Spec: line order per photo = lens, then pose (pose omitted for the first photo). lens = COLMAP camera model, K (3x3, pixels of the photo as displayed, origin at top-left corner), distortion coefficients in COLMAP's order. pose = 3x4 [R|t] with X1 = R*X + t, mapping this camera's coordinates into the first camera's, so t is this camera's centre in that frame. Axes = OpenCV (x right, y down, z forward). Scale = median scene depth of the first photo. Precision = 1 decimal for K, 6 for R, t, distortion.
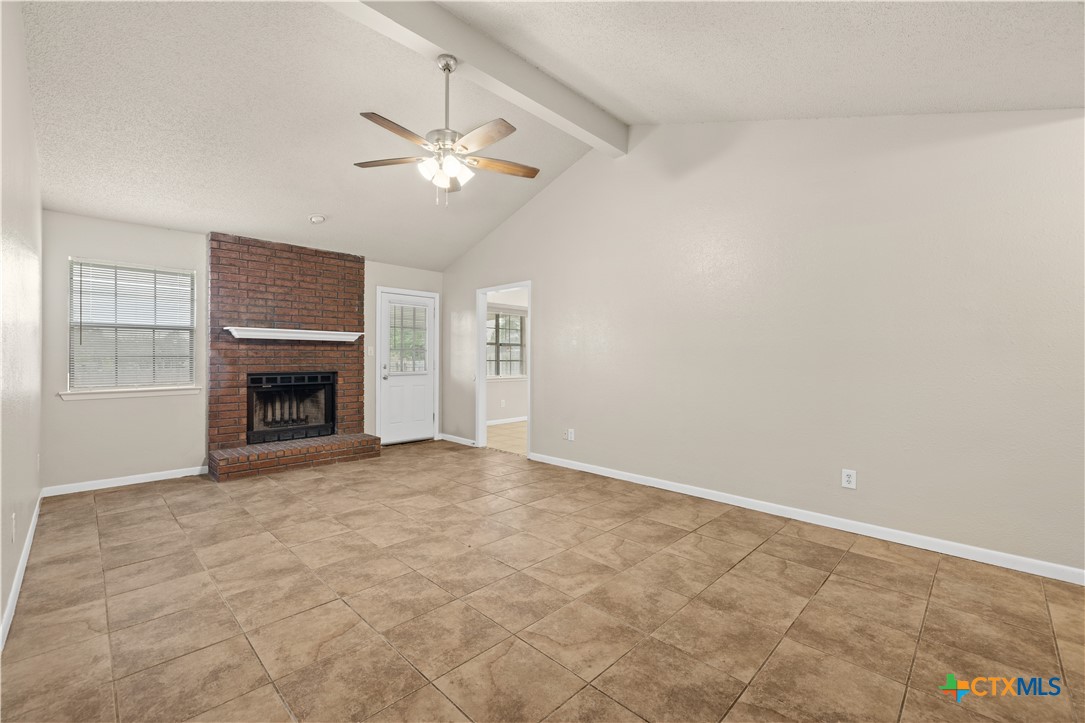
lens RADIAL K [[455.1, 0, 535.4], [0, 455.1, 358.4], [0, 0, 1]] dist [0.000788, 0.000360]
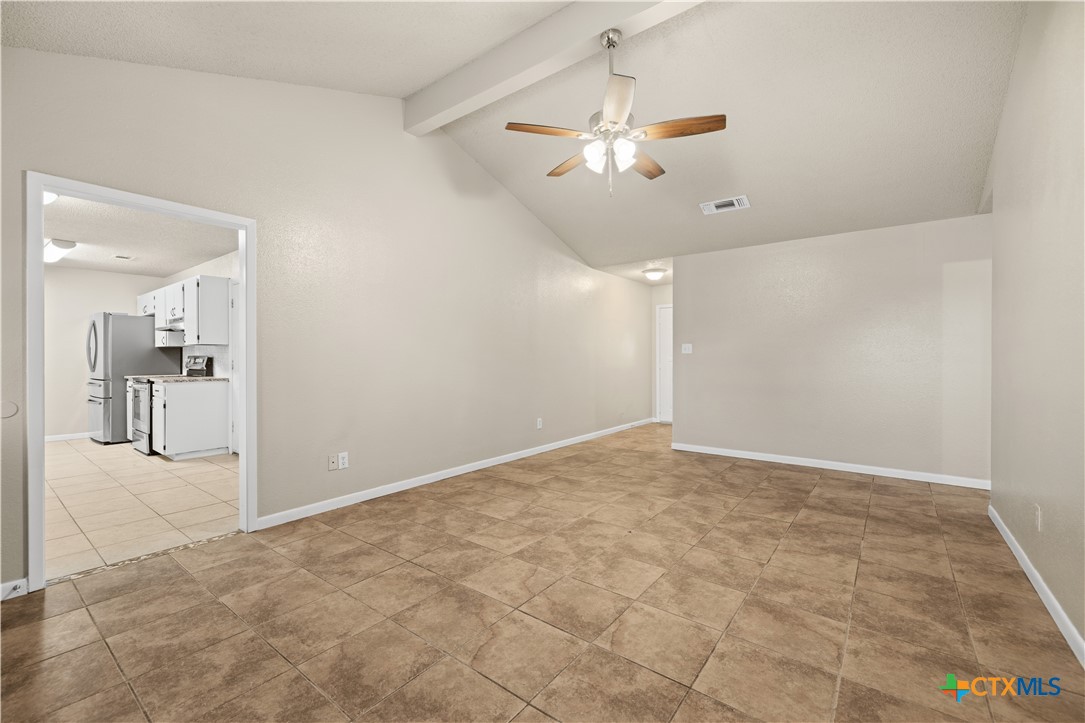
lens RADIAL K [[455.1, 0, 535.4], [0, 455.1, 358.4], [0, 0, 1]] dist [0.000788, 0.000360]
pose [[-0.119906, -0.006824, 0.992762, -1.227239], [-0.000740, 0.999977, 0.006784, -0.002178], [-0.992785, 0.000078, -0.119908, 1.407668]]
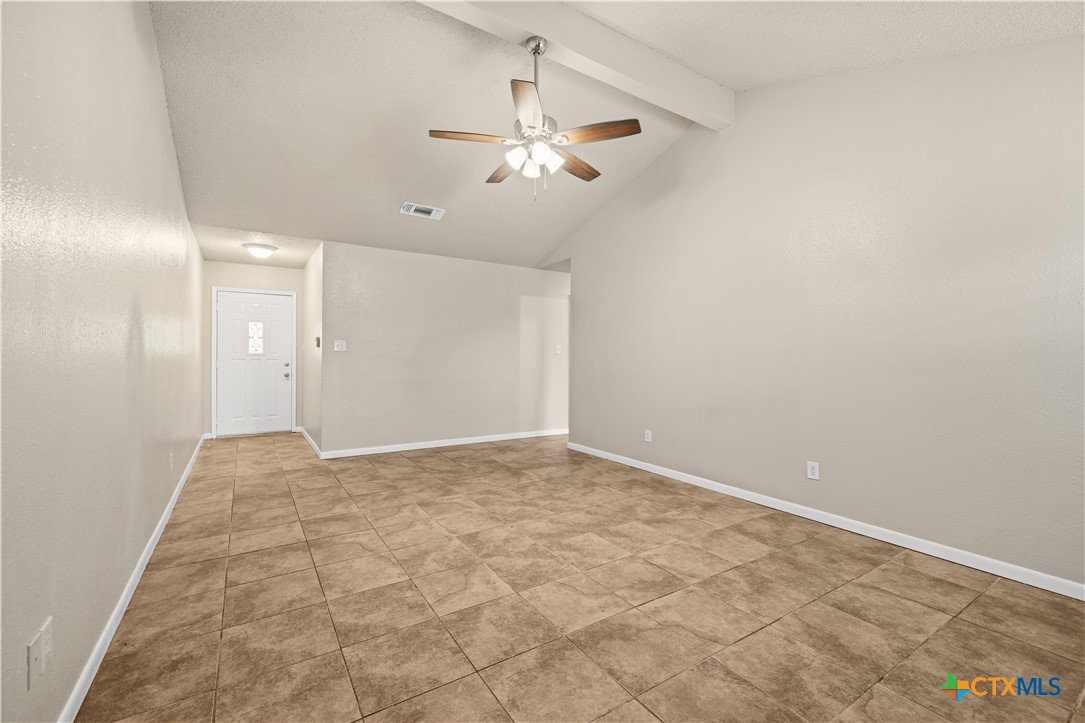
lens RADIAL K [[455.1, 0, 535.4], [0, 455.1, 358.4], [0, 0, 1]] dist [0.000788, 0.000360]
pose [[-0.976687, -0.013103, 0.214267, -0.449193], [-0.011985, 0.999907, 0.006517, -0.001415], [-0.214332, 0.003797, -0.976753, 2.150022]]
